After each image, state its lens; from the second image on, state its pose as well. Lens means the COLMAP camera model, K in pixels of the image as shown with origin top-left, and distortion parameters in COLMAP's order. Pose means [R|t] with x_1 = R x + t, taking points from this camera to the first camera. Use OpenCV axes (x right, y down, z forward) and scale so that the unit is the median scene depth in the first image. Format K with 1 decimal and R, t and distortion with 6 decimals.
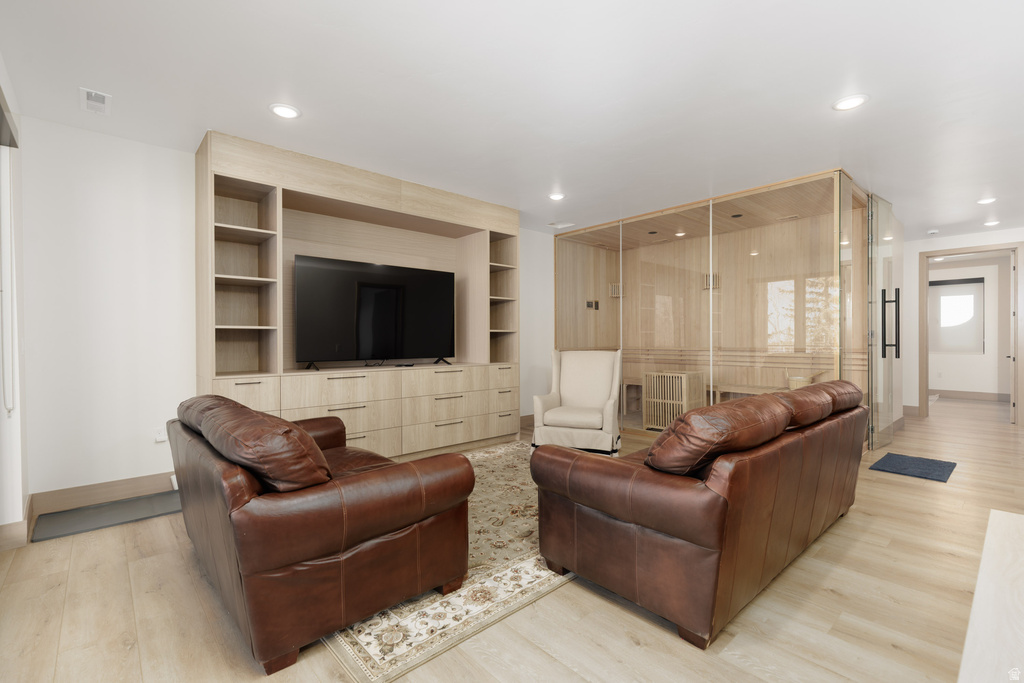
lens RADIAL K [[457.3, 0, 516.2], [0, 457.3, 341.1], [0, 0, 1]] dist [0.008412, 0.000151]
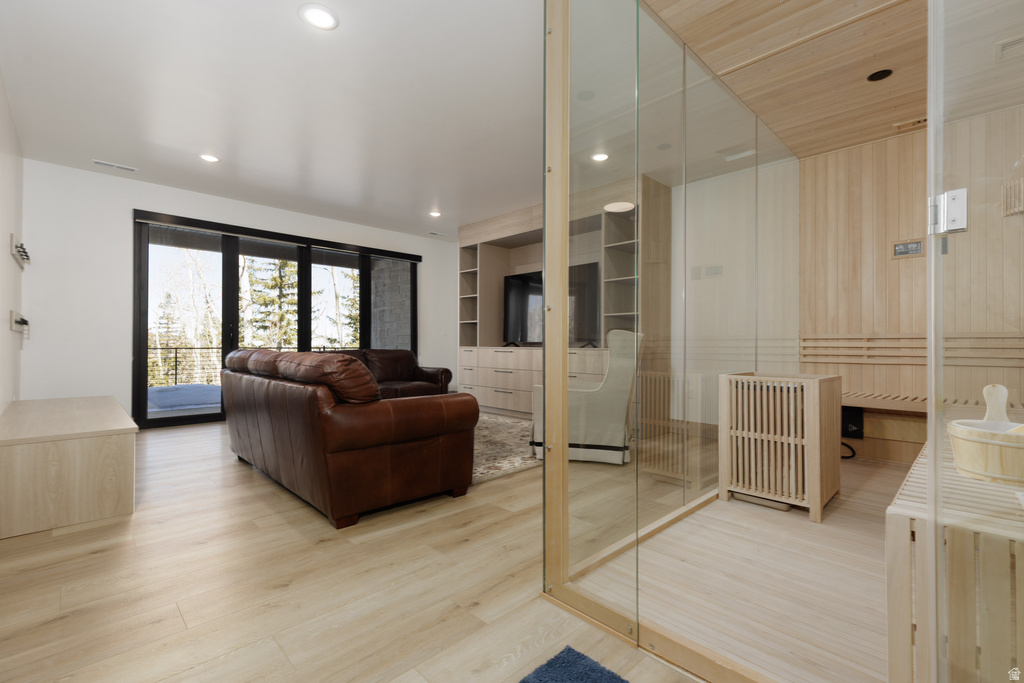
lens RADIAL K [[457.3, 0, 516.2], [0, 457.3, 341.1], [0, 0, 1]] dist [0.008412, 0.000151]
pose [[0.032332, 0.000233, -0.999477, 1.070463], [-0.006836, 0.999977, 0.000012, 0.040555], [0.999454, 0.006832, 0.032333, 0.912322]]
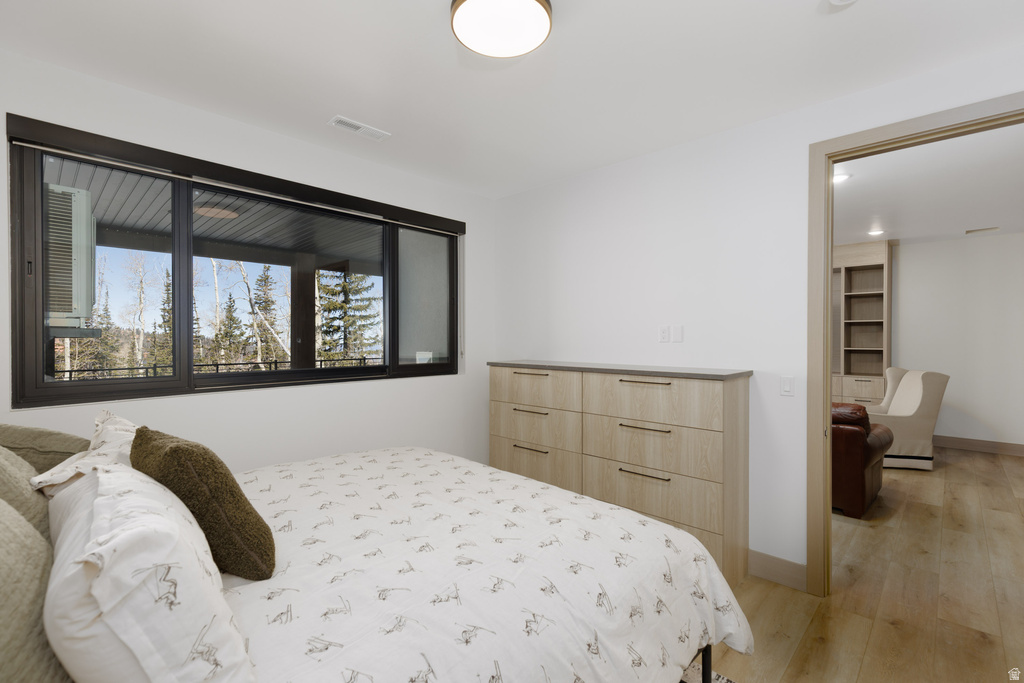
lens RADIAL K [[459.4, 0, 514.1], [0, 459.4, 338.1], [0, 0, 1]] dist [0.006027, 0.000427]
pose [[0.065129, 0.006250, -0.997857, 1.310539], [-0.002487, 0.999978, 0.006101, -0.066173], [0.997874, 0.002084, 0.065144, 0.034303]]
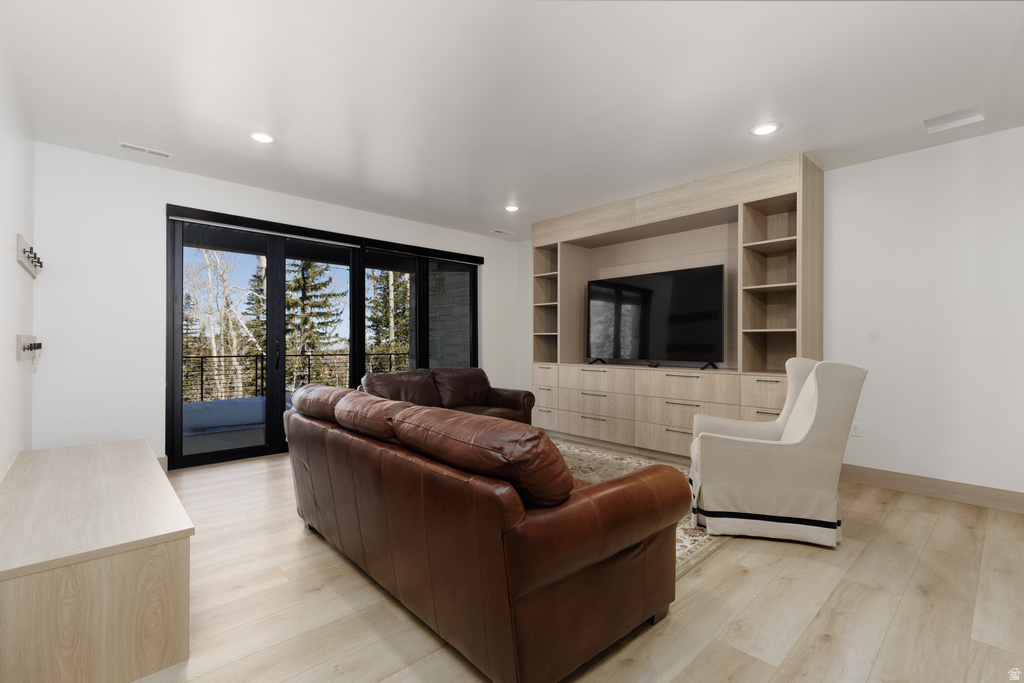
lens RADIAL K [[457.3, 0, 516.2], [0, 457.3, 341.1], [0, 0, 1]] dist [0.008412, 0.000151]
pose [[0.007687, 0.002521, -0.999967, 0.846018], [-0.005376, 0.999982, 0.002480, -0.005965], [0.999956, 0.005357, 0.007700, 0.707358]]
